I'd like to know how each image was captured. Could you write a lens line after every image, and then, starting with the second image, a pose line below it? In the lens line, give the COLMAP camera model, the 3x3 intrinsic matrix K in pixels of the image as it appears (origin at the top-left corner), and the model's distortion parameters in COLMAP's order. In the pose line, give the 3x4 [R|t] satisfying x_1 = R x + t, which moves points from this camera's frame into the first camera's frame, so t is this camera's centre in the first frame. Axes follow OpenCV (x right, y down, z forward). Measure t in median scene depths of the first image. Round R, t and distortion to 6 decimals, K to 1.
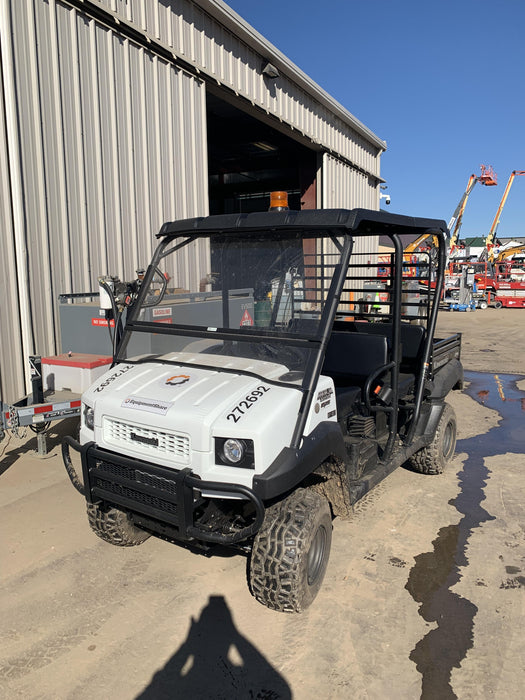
lens RADIAL K [[523.3, 0, 268.5], [0, 523.3, 343.8], [0, 0, 1]] dist [0.042975, -0.051712]
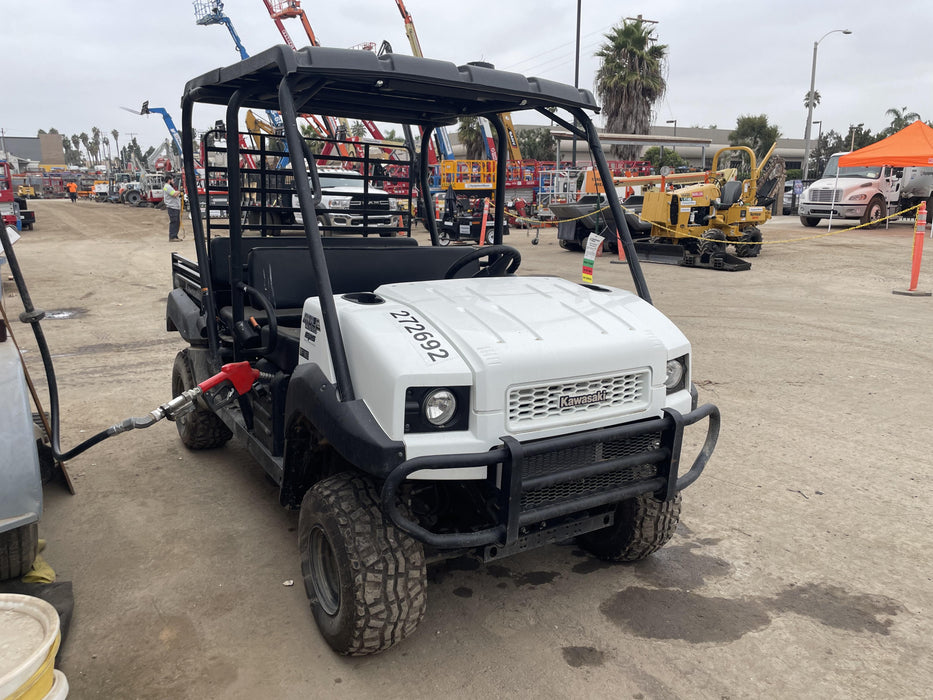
lens RADIAL K [[697.5, 0, 459.2], [0, 697.5, 349.3], [0, 0, 1]] dist [0.042975, -0.051712]
pose [[0.372272, -0.168366, 0.912725, -1.075125], [0.093472, 0.985210, 0.143613, -0.019527], [-0.923405, 0.031851, 0.382503, 0.804337]]
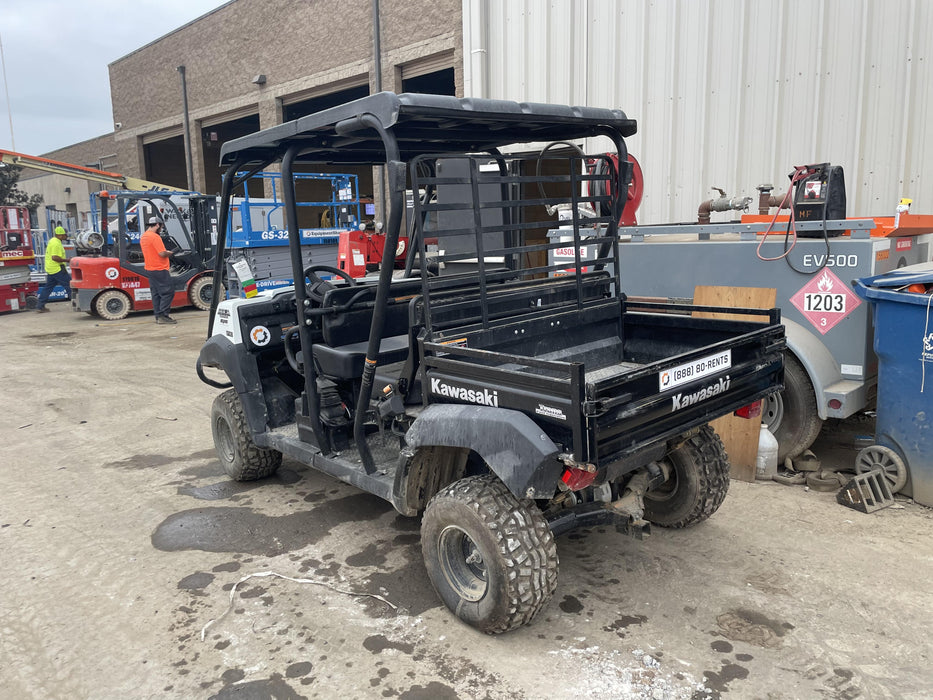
lens RADIAL K [[697.5, 0, 459.9], [0, 697.5, 346.2], [0, 0, 1]] dist [0.042975, -0.051712]
pose [[-0.230004, 0.210676, -0.950113, 1.477384], [-0.079095, 0.969011, 0.234013, -0.237902], [0.969970, 0.128973, -0.206213, 1.834330]]
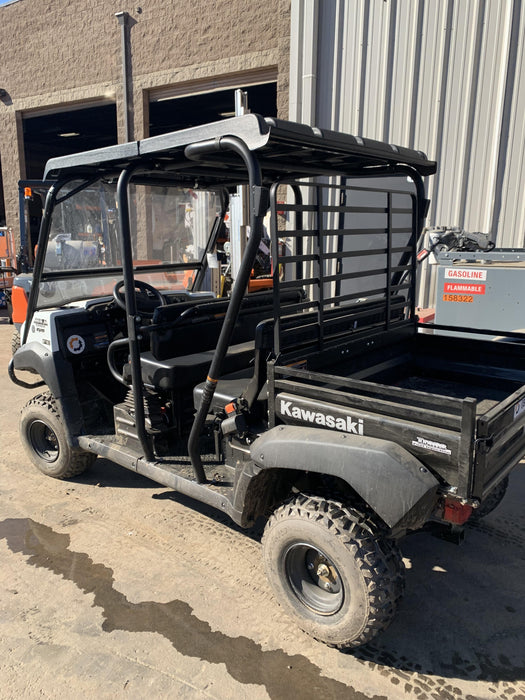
lens RADIAL K [[523.3, 0, 260.5], [0, 523.3, 352.2], [0, 0, 1]] dist [0.042975, -0.051712]
pose [[-0.098811, 0.233890, -0.967229, 1.215780], [-0.128411, 0.960862, 0.245468, -0.201103], [0.986786, 0.148458, -0.064909, 1.530781]]
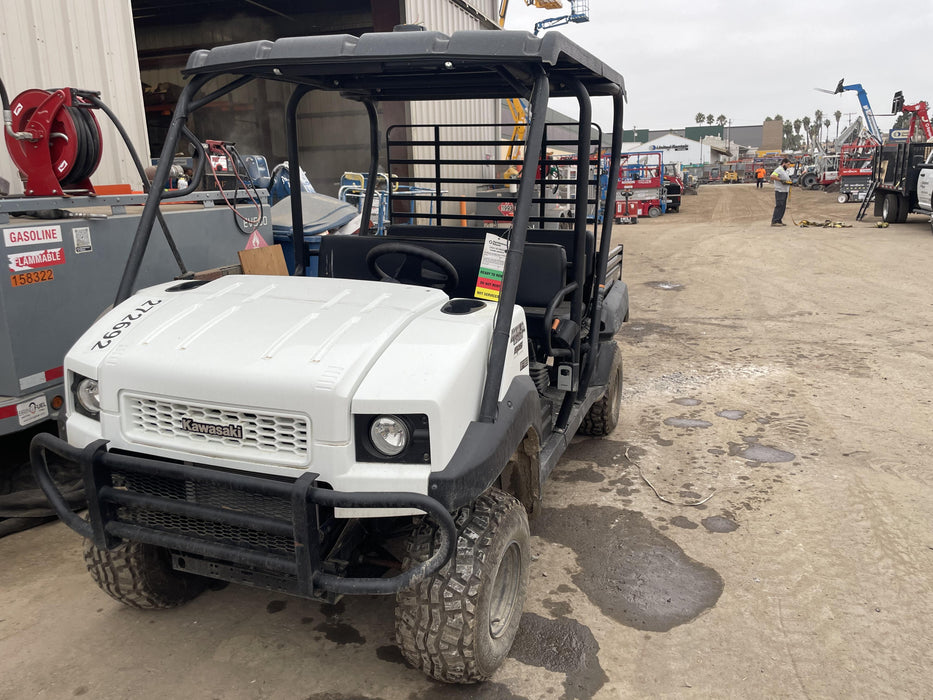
lens RADIAL K [[697.5, 0, 484.9], [0, 697.5, 351.0], [0, 0, 1]] dist [0.042975, -0.051712]
pose [[0.957659, -0.053652, 0.282863, -0.165299], [0.021670, 0.993129, 0.115005, 0.021429], [-0.287089, -0.104006, 0.952241, 0.221555]]
